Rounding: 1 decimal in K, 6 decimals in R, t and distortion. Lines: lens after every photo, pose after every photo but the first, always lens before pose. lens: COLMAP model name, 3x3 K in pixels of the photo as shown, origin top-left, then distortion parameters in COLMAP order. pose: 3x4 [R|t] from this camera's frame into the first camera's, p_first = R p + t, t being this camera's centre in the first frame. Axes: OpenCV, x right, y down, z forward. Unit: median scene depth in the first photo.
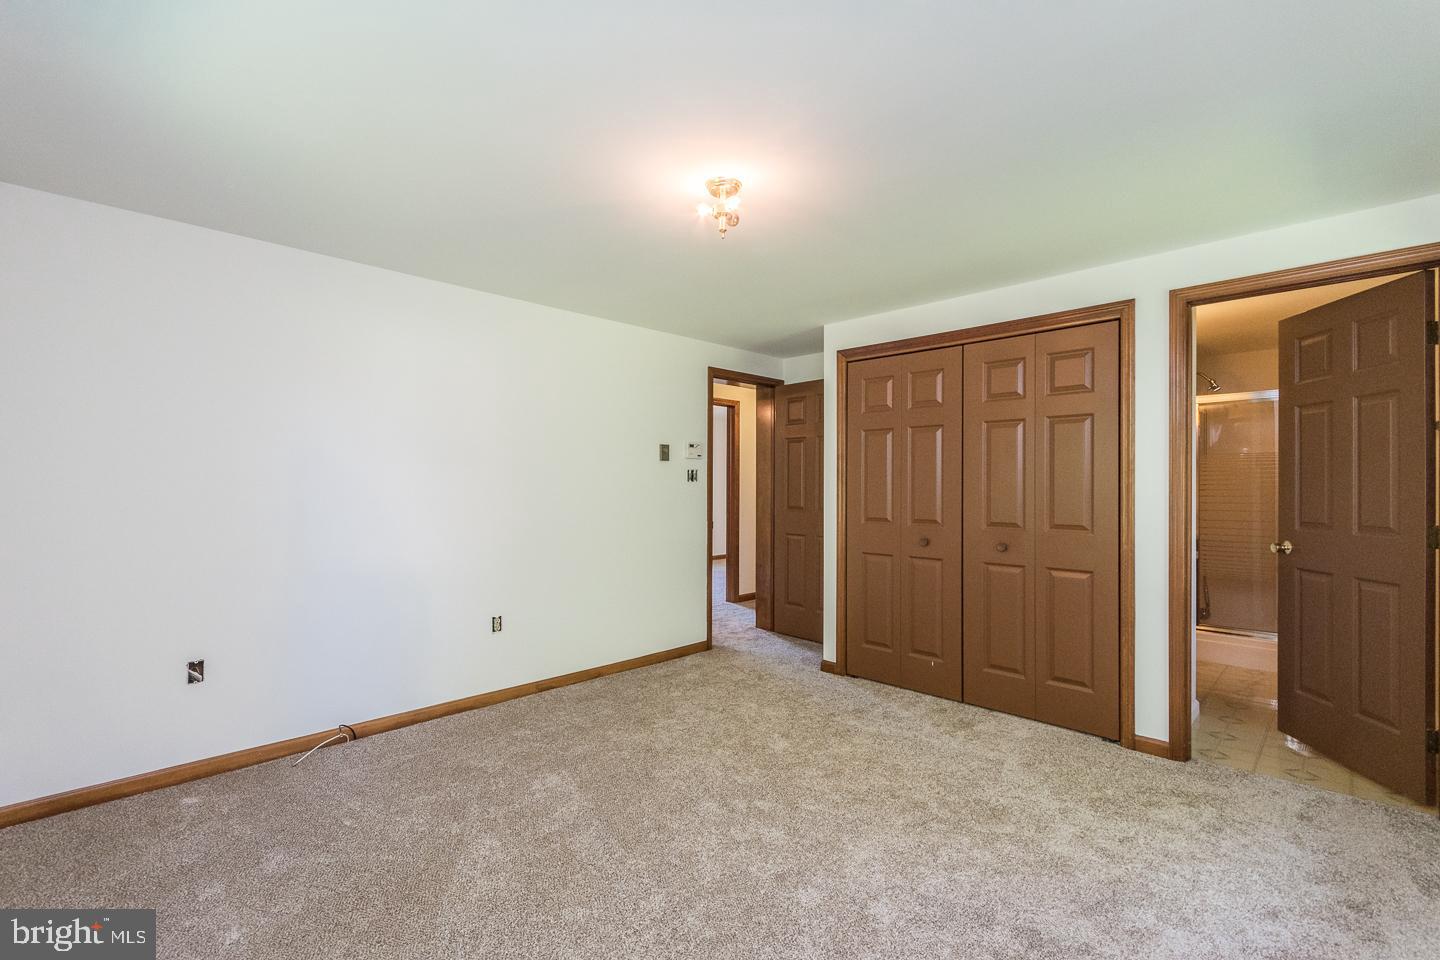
lens RADIAL K [[635.9, 0, 717.3], [0, 635.9, 483.4], [0, 0, 1]] dist [0.008574, -0.003222]
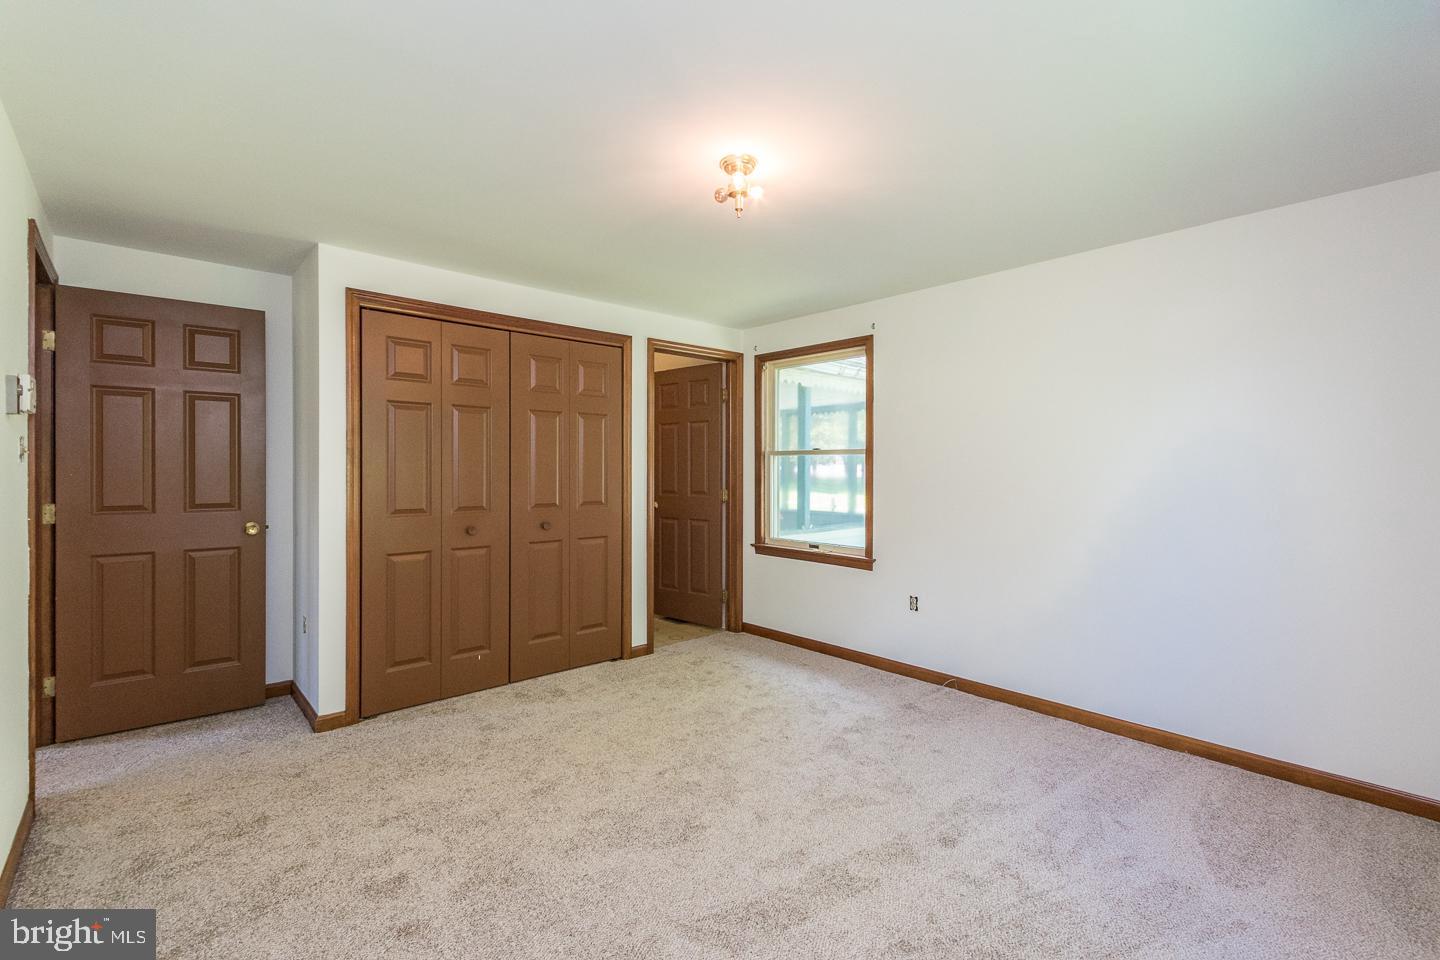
lens RADIAL K [[635.9, 0, 717.7], [0, 635.9, 472.7], [0, 0, 1]] dist [0.008574, -0.003222]
pose [[0.060555, -0.006125, 0.998146, -0.590914], [-0.001583, 0.999979, 0.006232, 0.001117], [-0.998164, -0.001957, 0.060545, 0.592432]]
